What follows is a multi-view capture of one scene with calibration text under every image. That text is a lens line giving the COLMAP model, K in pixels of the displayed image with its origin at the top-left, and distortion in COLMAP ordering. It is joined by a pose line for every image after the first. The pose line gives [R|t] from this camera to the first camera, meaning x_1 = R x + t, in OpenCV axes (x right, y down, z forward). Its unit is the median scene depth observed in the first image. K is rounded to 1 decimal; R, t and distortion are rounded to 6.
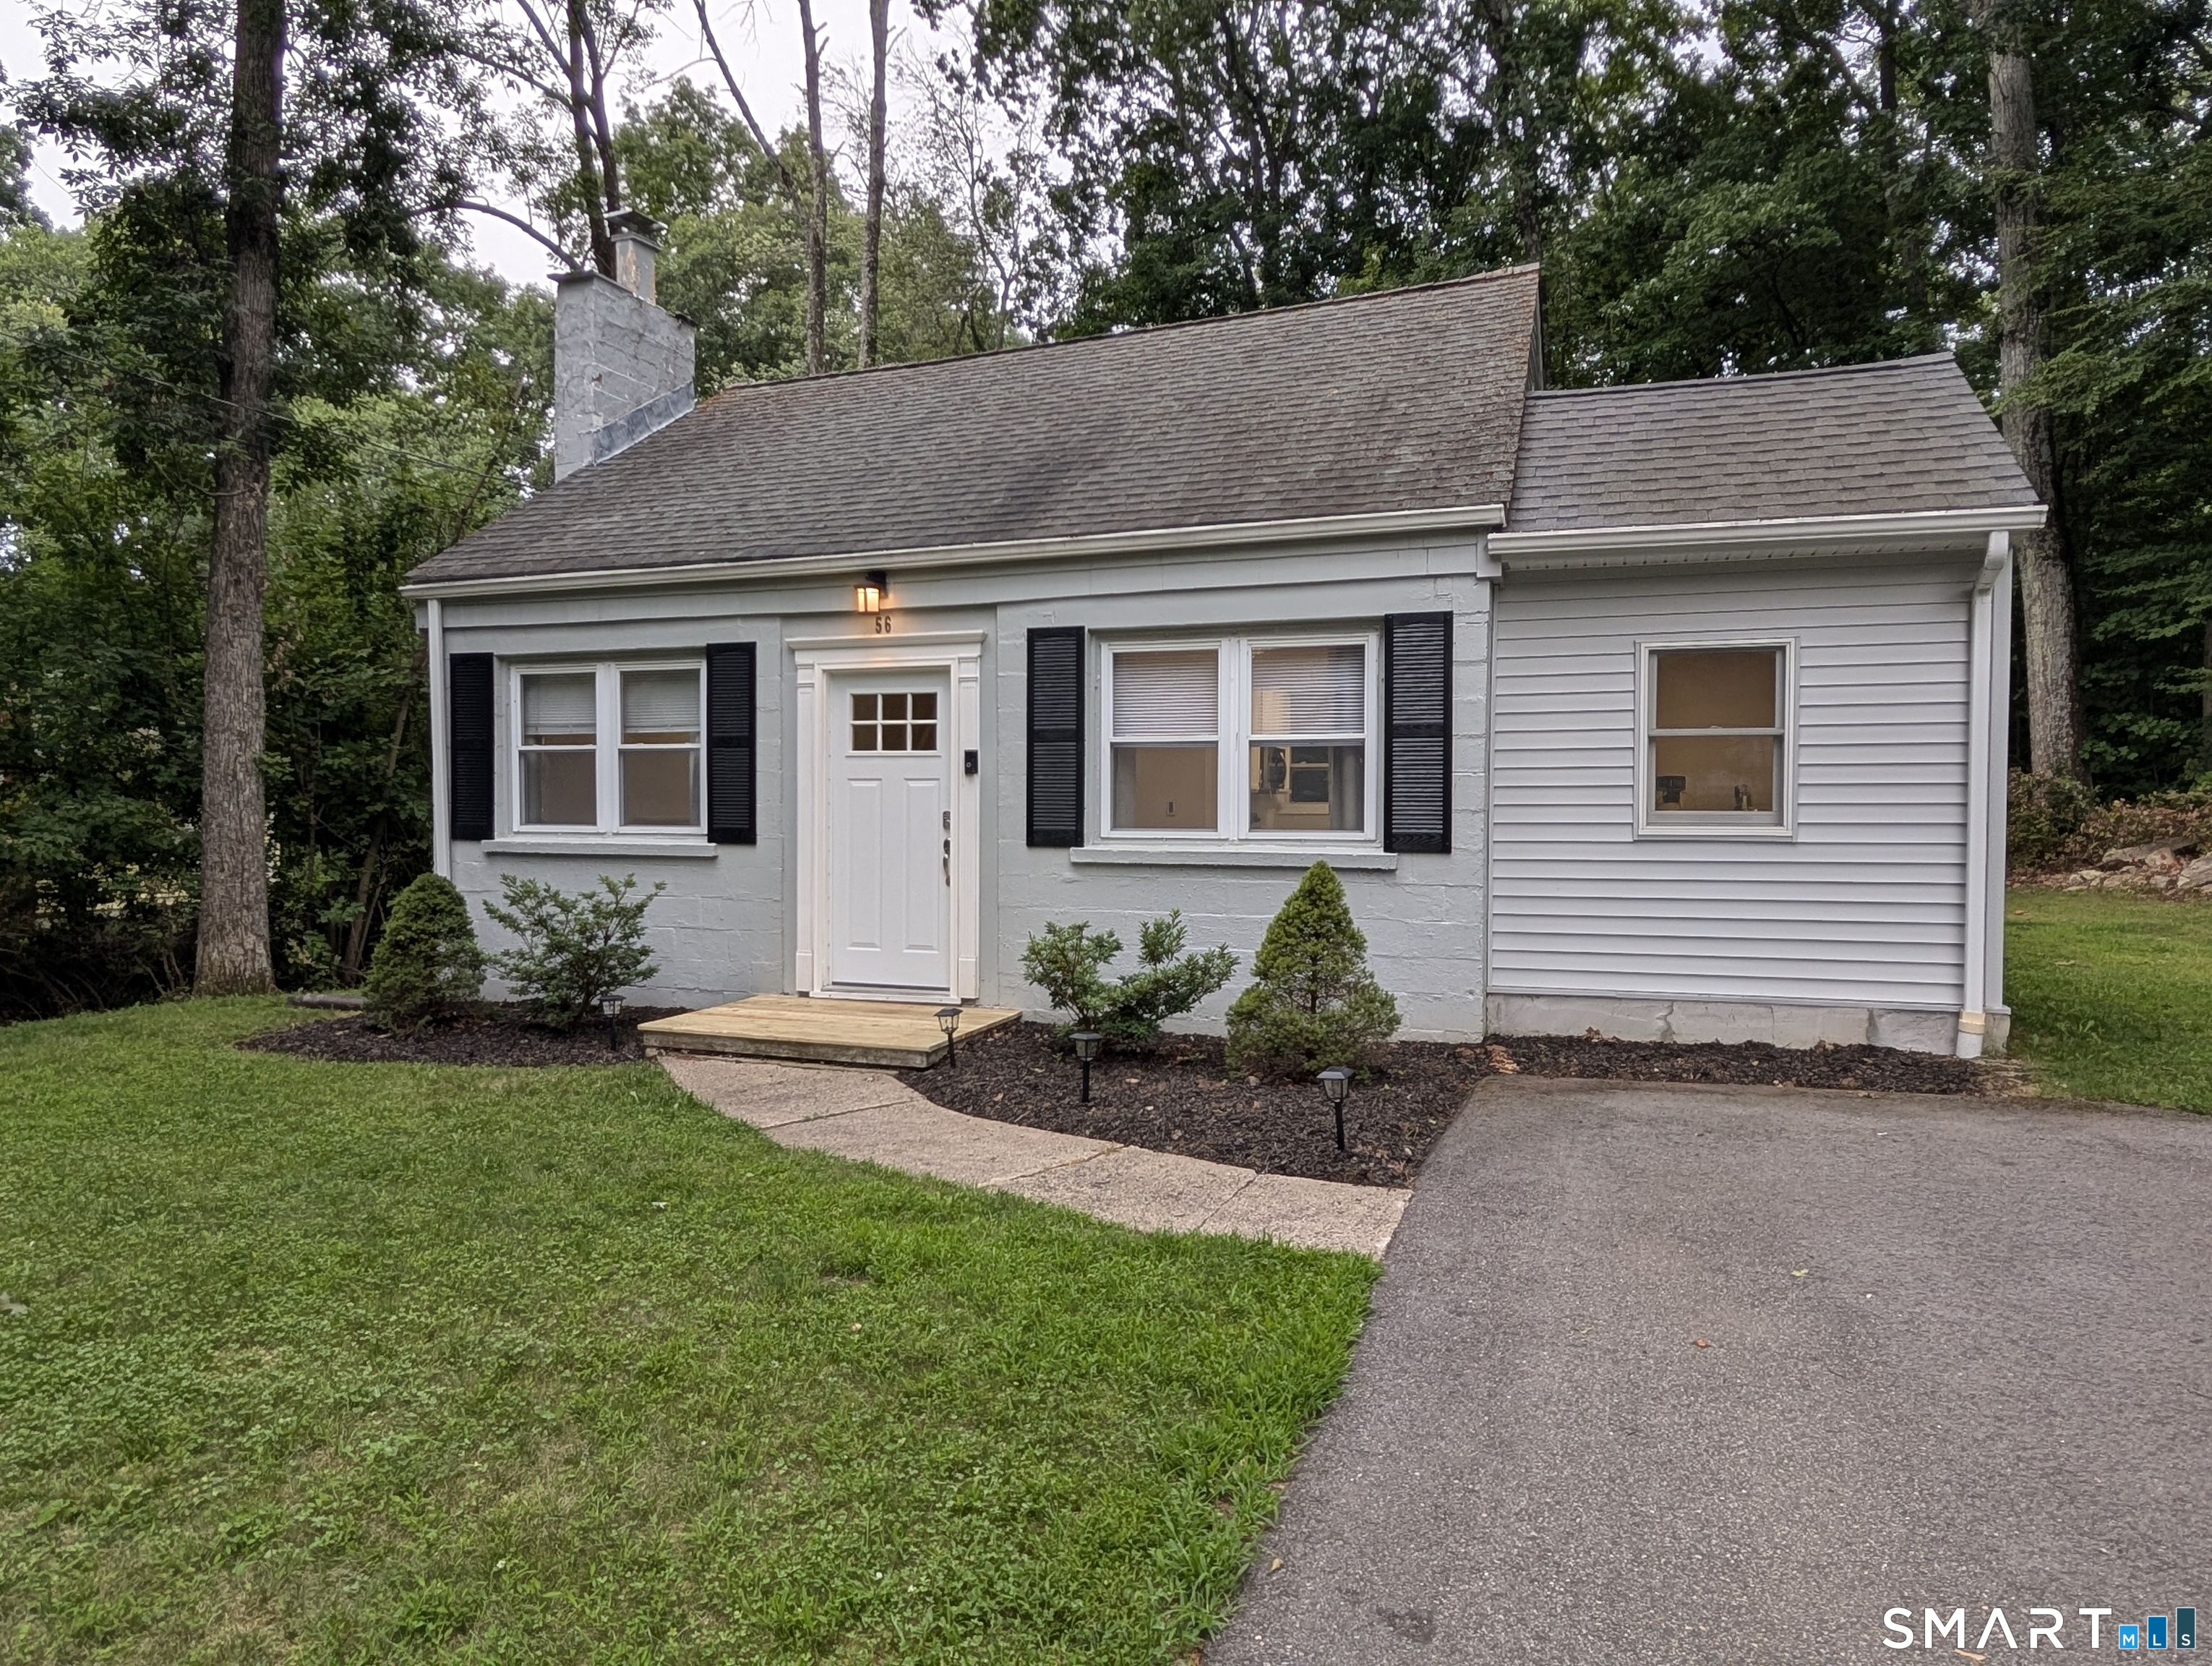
lens RADIAL K [[1413.2, 0, 1102.6], [0, 1413.2, 834.1], [0, 0, 1]] dist [-0.000943, -0.001806]
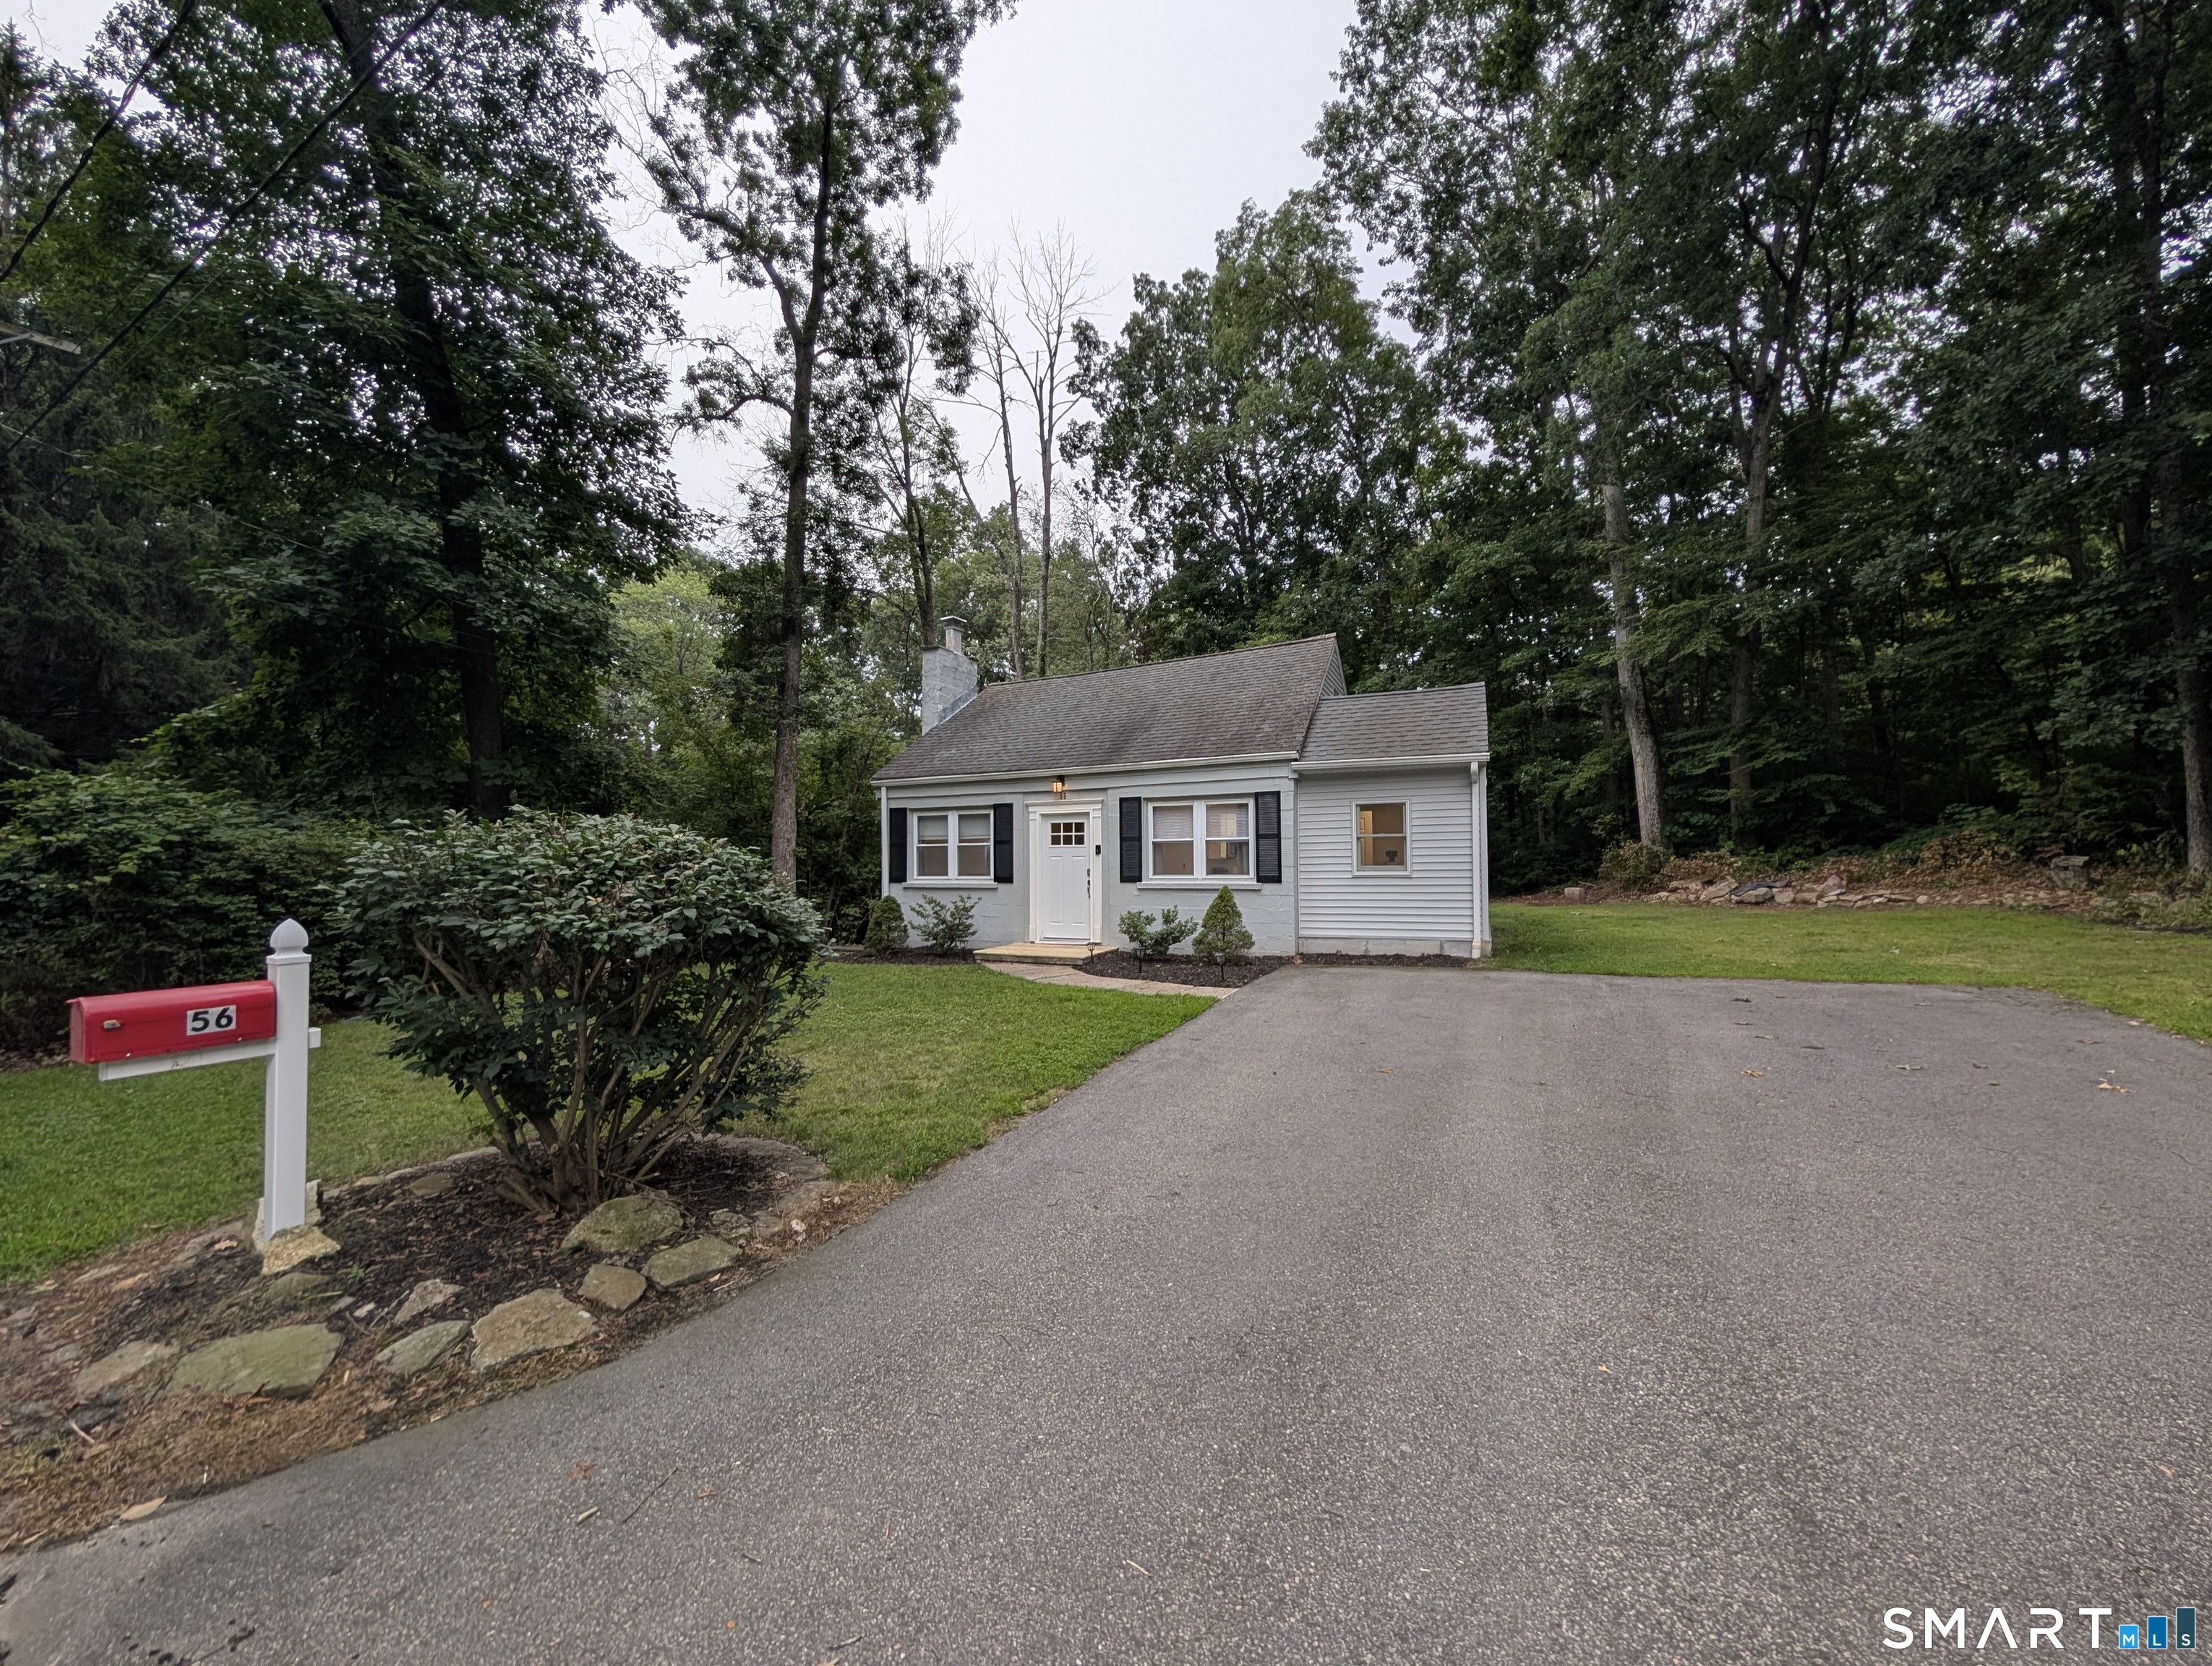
lens RADIAL K [[841.1, 0, 1106.0], [0, 841.1, 833.0], [0, 0, 1]] dist [-0.002986, 0.001728]
pose [[0.996827, -0.014386, -0.078293, 0.039882], [0.009896, 0.998300, -0.057438, 0.006449], [0.078986, 0.056481, 0.995274, -0.501644]]
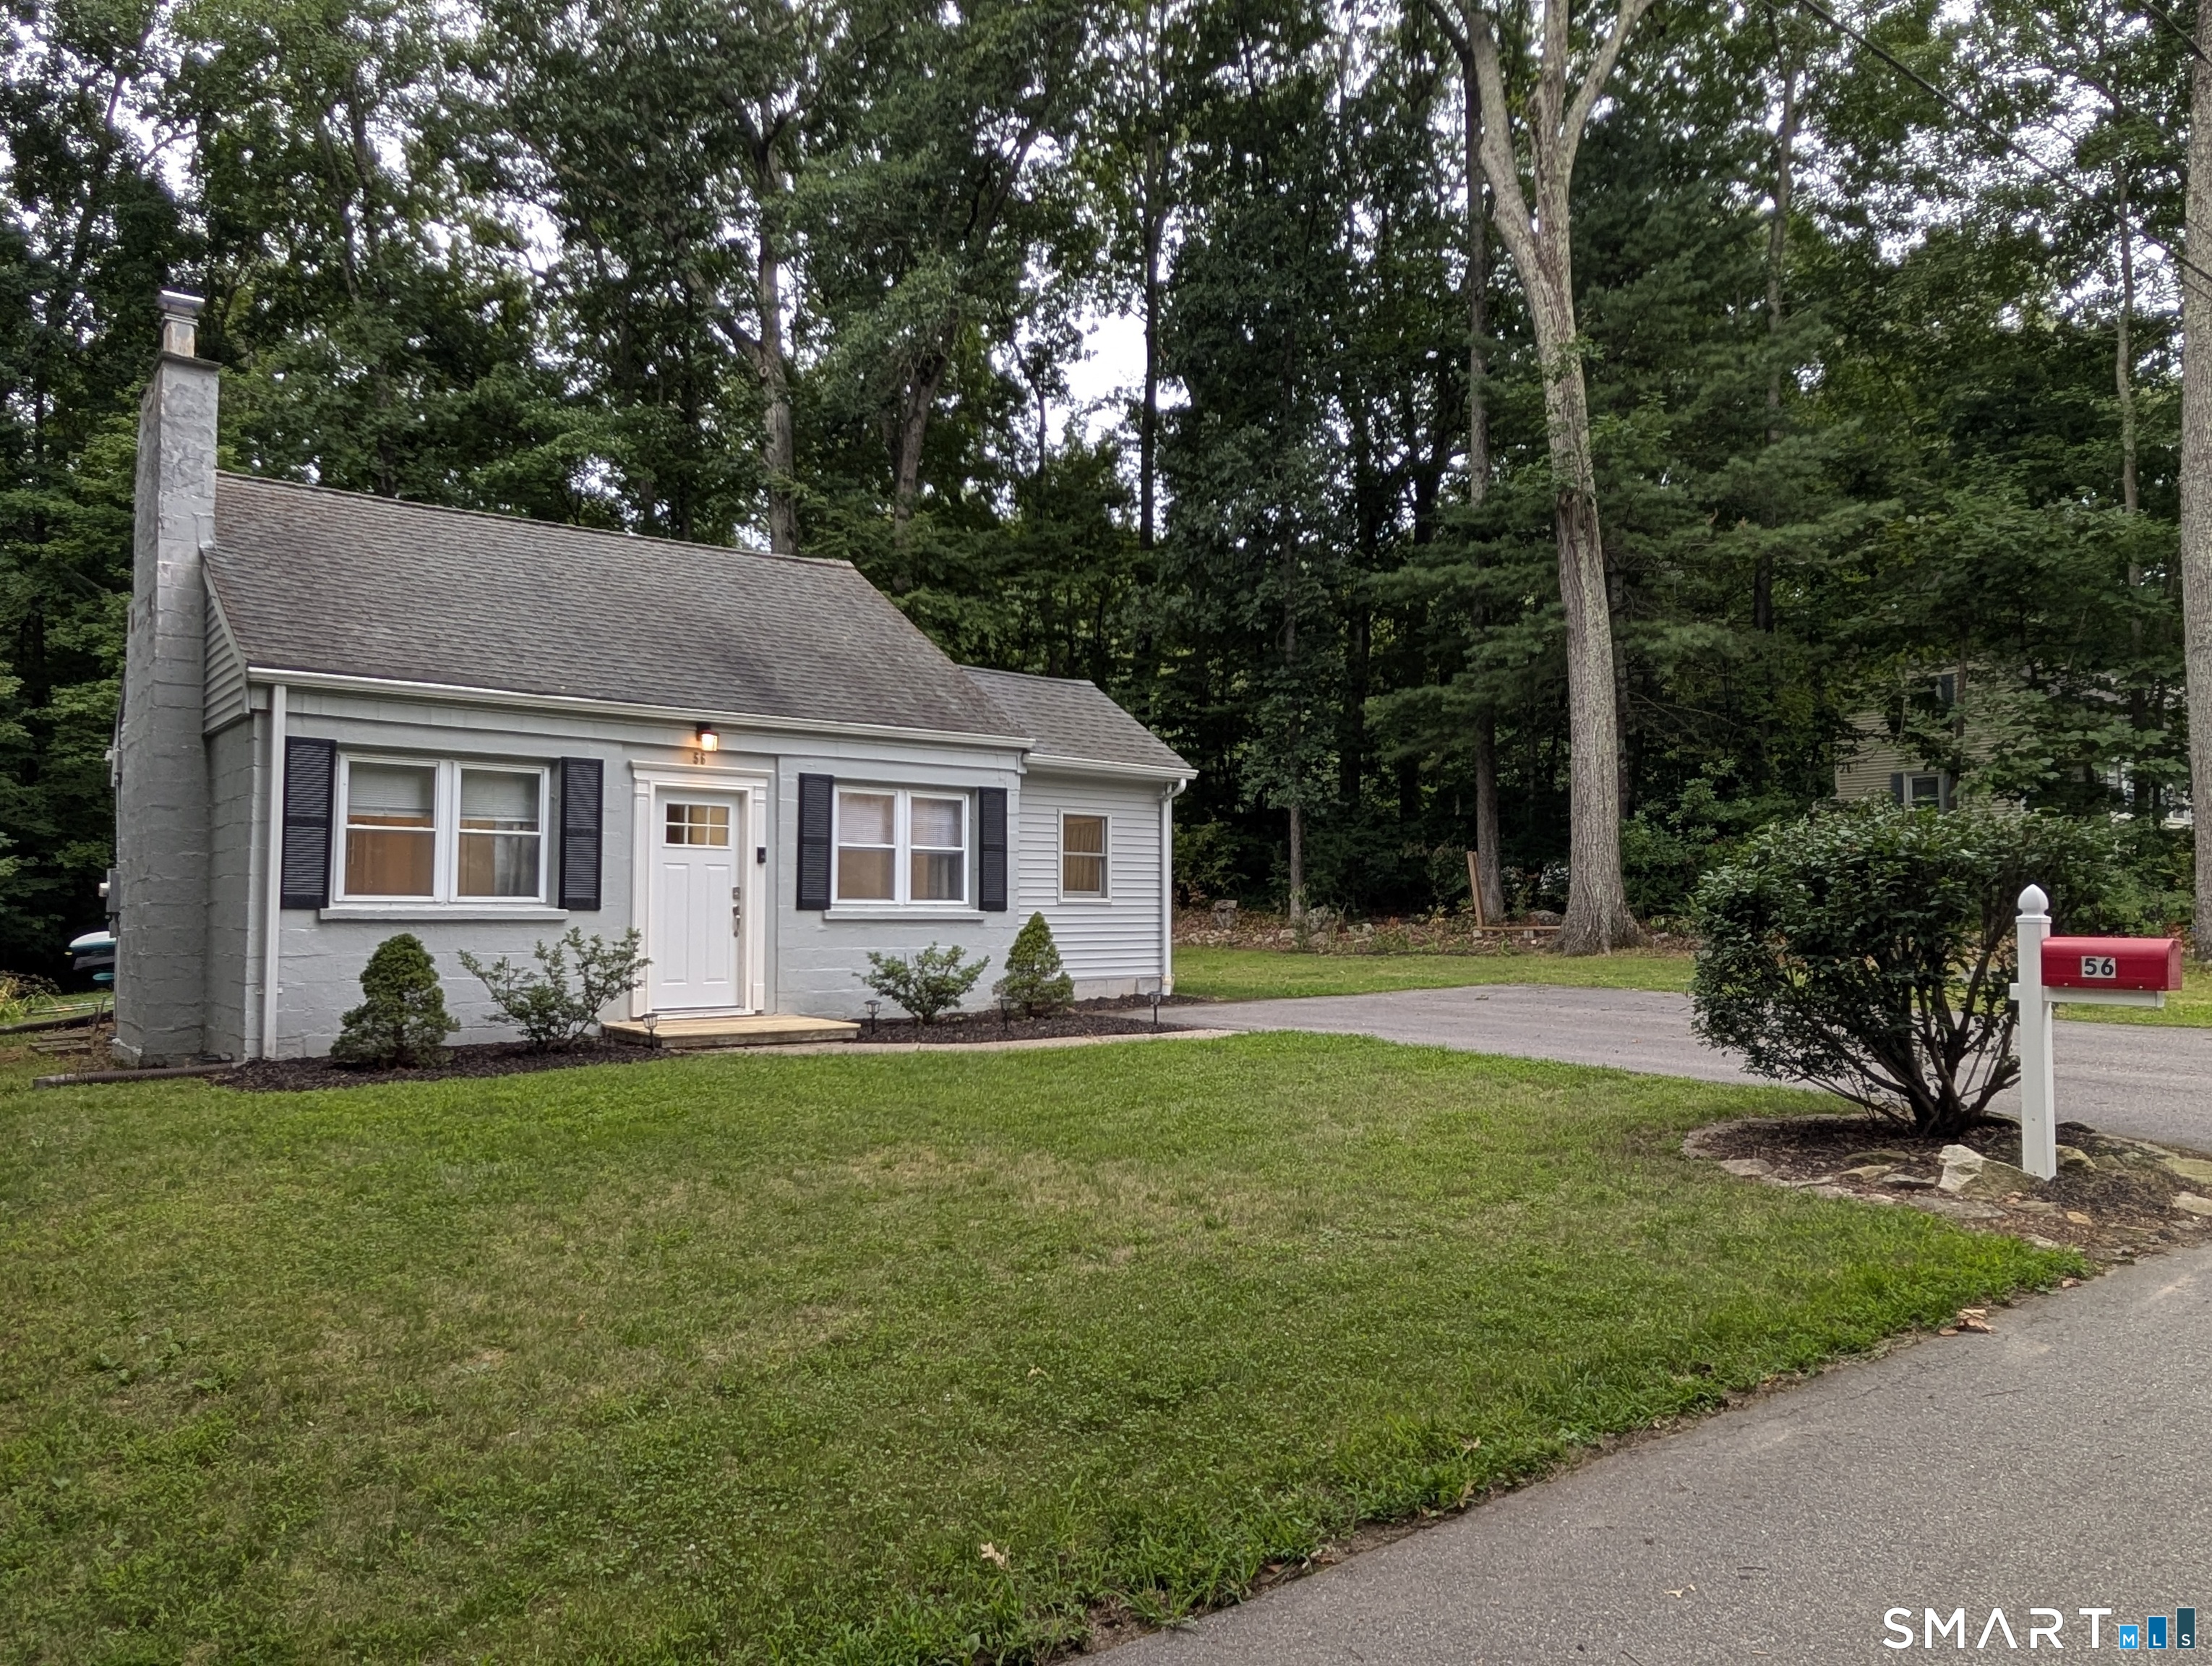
lens RADIAL K [[1413.2, 0, 1102.6], [0, 1413.2, 834.1], [0, 0, 1]] dist [-0.000943, -0.001806]
pose [[0.501309, 0.047747, 0.863950, -1.206156], [0.018032, 0.997683, -0.065601, 0.033111], [-0.865081, 0.048465, 0.499286, -0.087650]]
